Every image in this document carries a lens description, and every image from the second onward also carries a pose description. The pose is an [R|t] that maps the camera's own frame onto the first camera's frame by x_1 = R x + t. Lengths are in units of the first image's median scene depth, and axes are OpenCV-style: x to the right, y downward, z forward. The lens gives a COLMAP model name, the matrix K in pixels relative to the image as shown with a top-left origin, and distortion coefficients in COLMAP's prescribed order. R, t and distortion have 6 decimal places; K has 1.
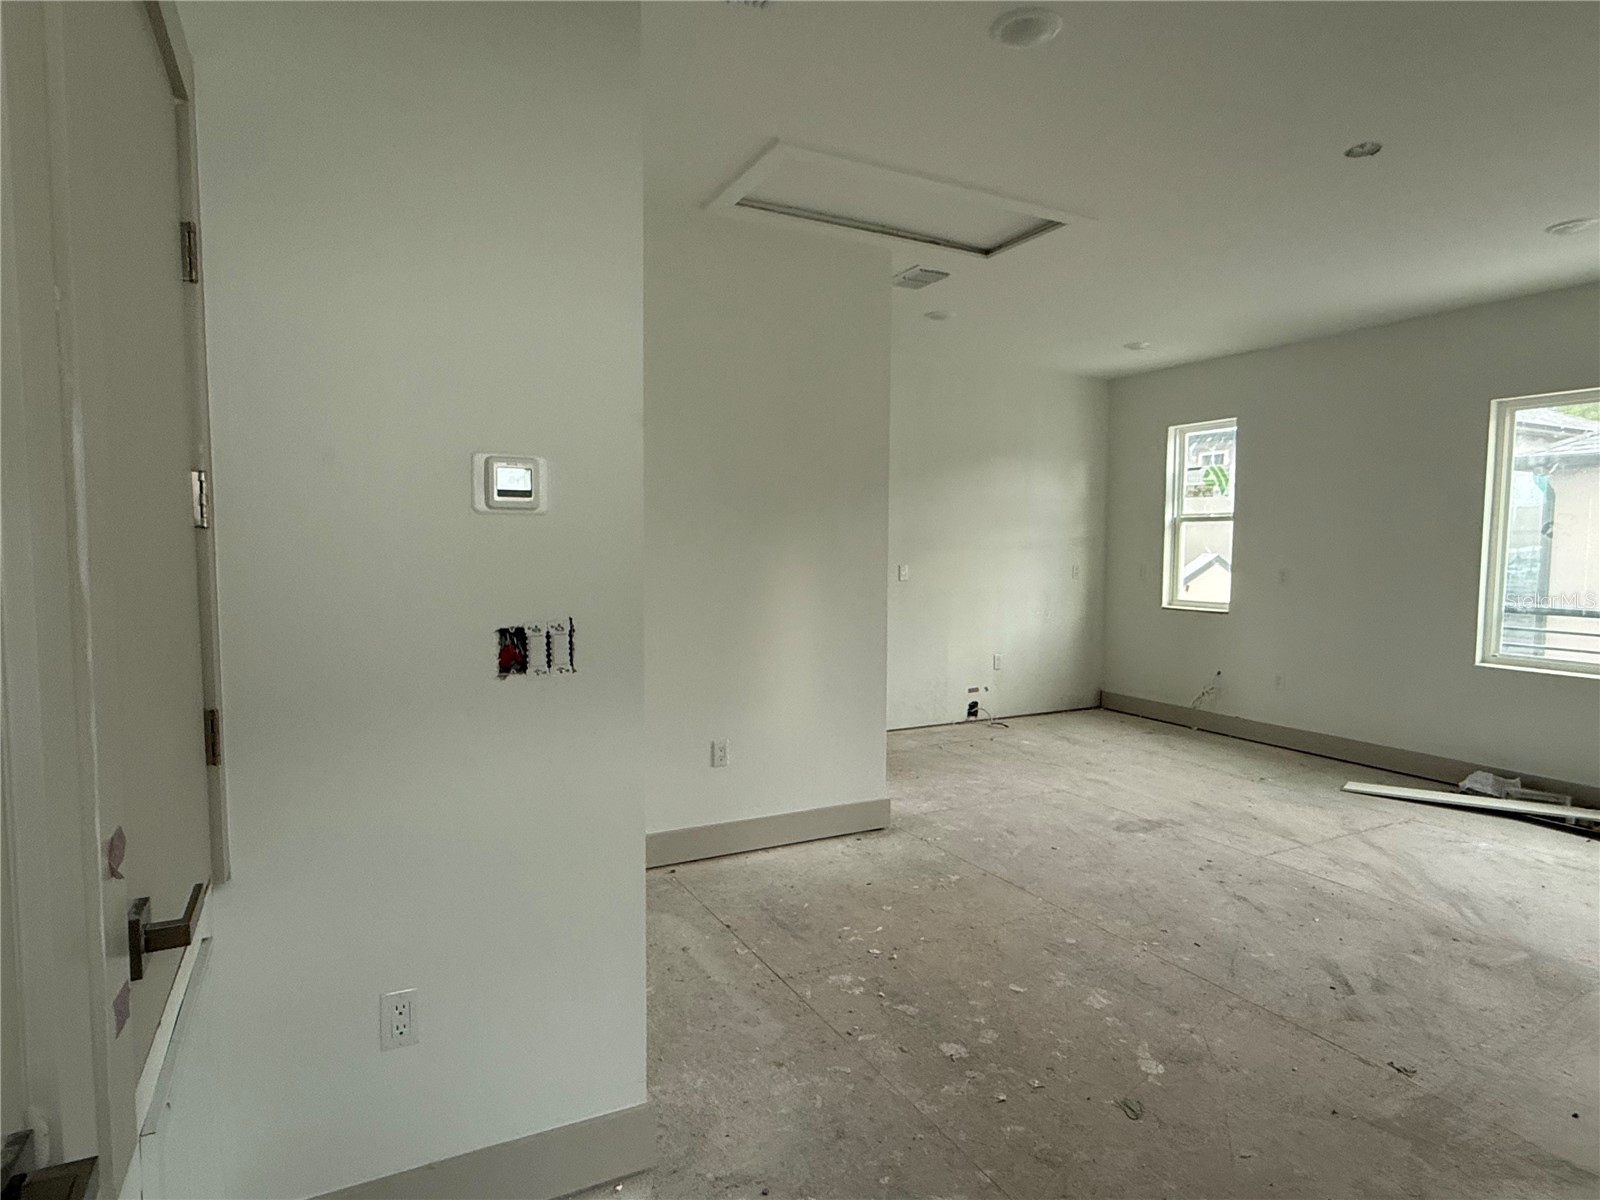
lens RADIAL K [[884.9, 0, 801.1], [0, 884.9, 604.1], [0, 0, 1]] dist [0.001134, -0.000043]
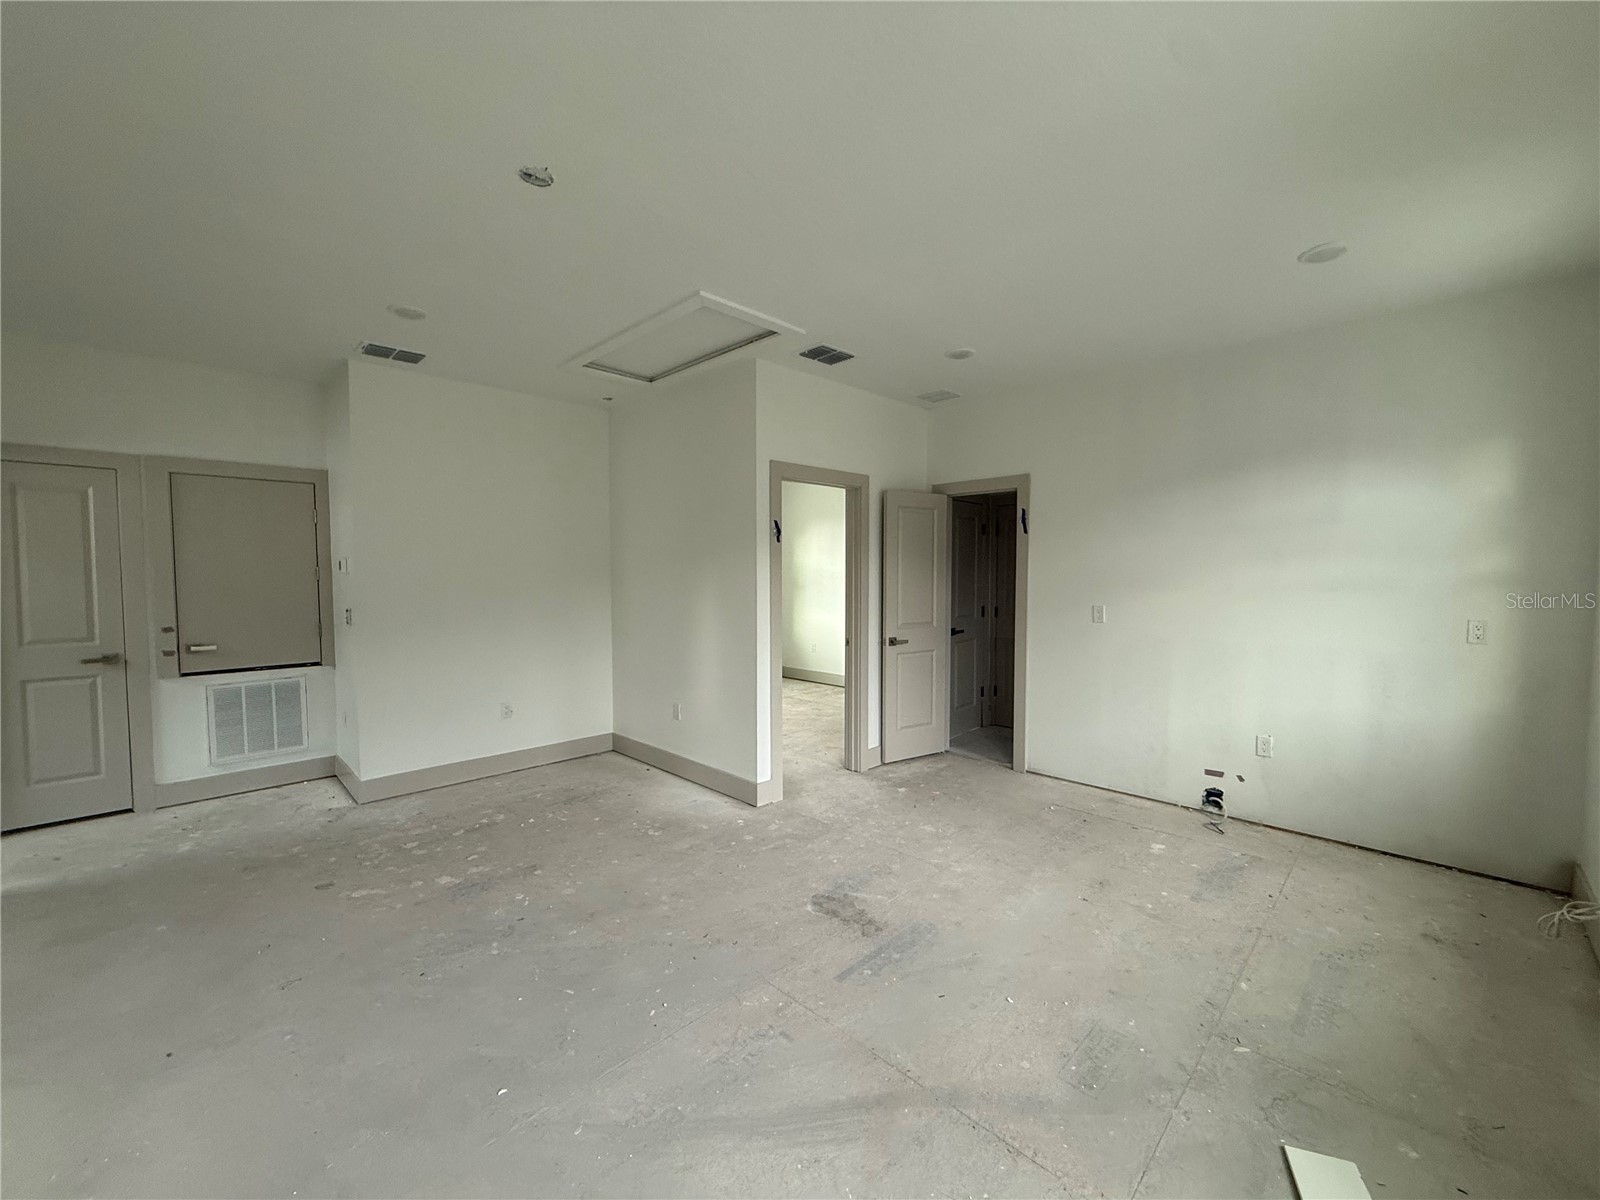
lens RADIAL K [[637.3, 0, 801.5], [0, 637.3, 601.1], [0, 0, 1]] dist [0.001670, -0.000956]
pose [[0.290862, 0.034685, -0.956136, 0.818491], [-0.062833, 0.997878, 0.017085, -0.052219], [0.954700, 0.055108, 0.292424, 0.646690]]
